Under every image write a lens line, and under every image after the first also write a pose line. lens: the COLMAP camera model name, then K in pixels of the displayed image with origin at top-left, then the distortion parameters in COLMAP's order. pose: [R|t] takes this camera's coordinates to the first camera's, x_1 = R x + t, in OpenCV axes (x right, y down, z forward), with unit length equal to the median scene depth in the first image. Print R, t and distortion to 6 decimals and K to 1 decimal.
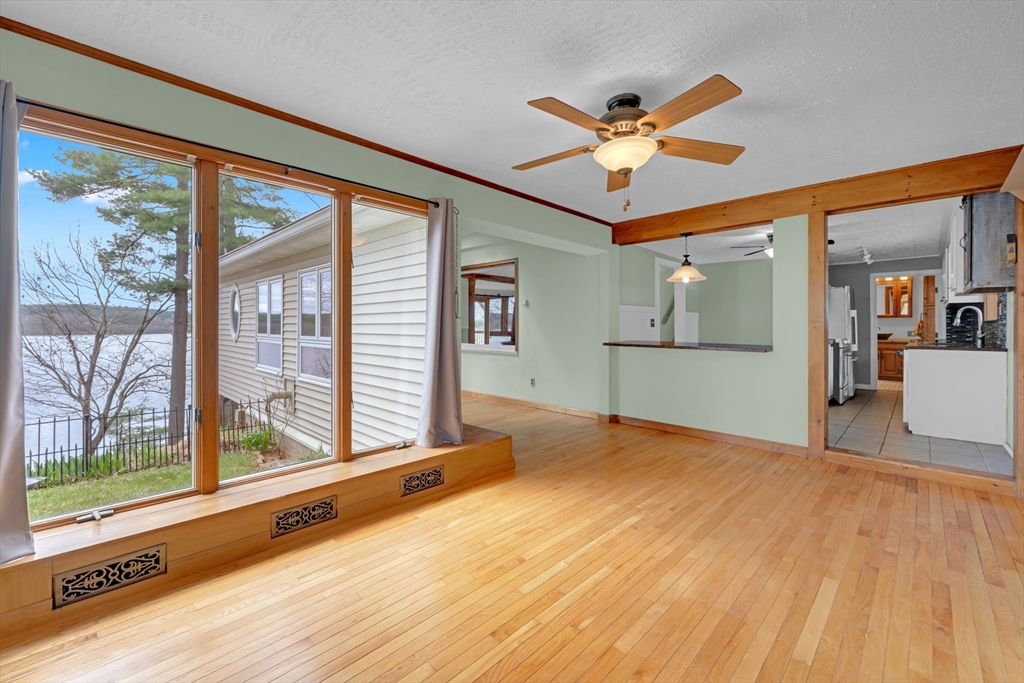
lens RADIAL K [[446.9, 0, 513.1], [0, 446.9, 323.9], [0, 0, 1]] dist [0.000799, 0.000270]
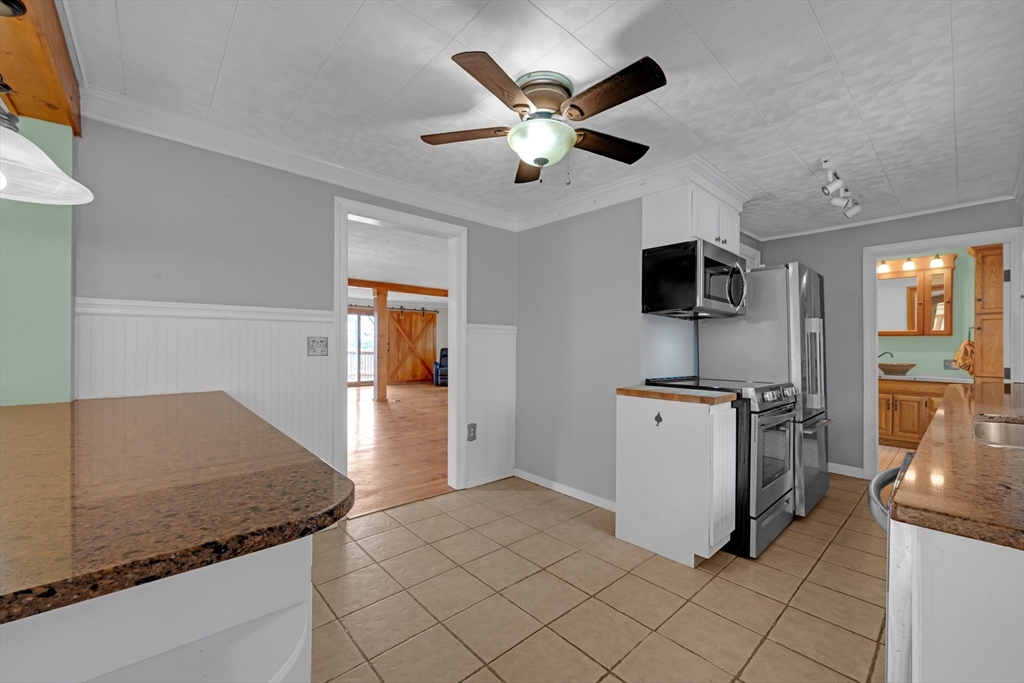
lens RADIAL K [[407.8, 0, 512.0], [0, 407.8, 341.5], [0, 0, 1]] dist [-0.001535, -0.000191]
pose [[0.995665, 0.002977, -0.092960, 0.396328], [-0.003073, 0.999995, -0.000890, -0.004306], [0.092957, 0.001171, 0.995669, 0.448274]]
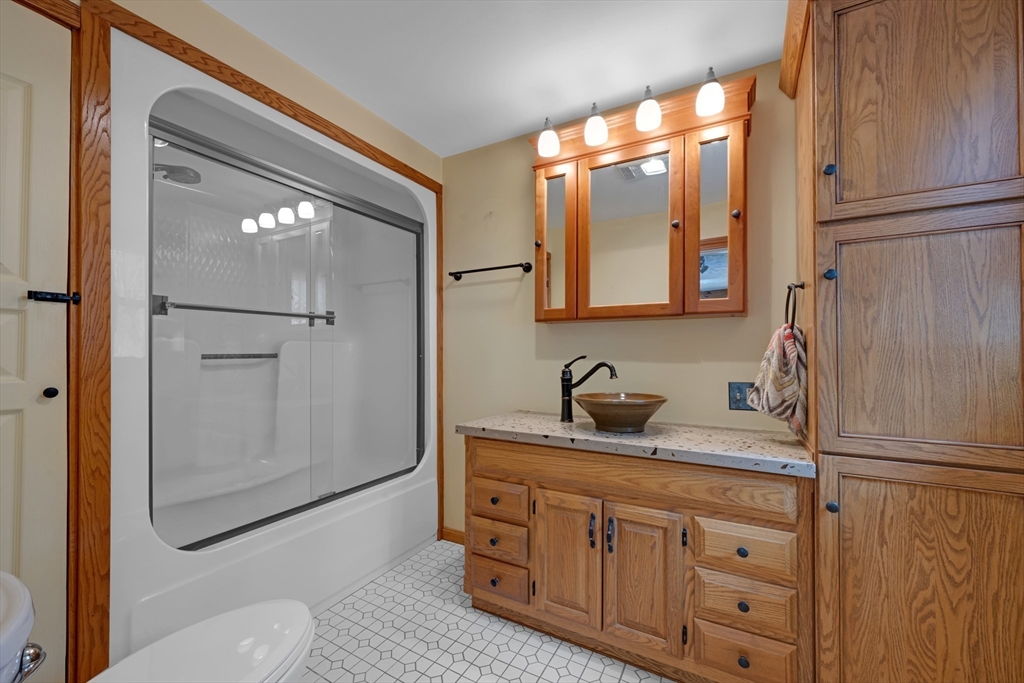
lens RADIAL K [[407.8, 0, 512.0], [0, 407.8, 341.5], [0, 0, 1]] dist [-0.001535, -0.000191]
pose [[0.972727, 0.003680, 0.231923, 0.743066], [0.000330, 0.999851, -0.017248, 0.000972], [-0.231952, 0.016854, 0.972581, 0.842368]]
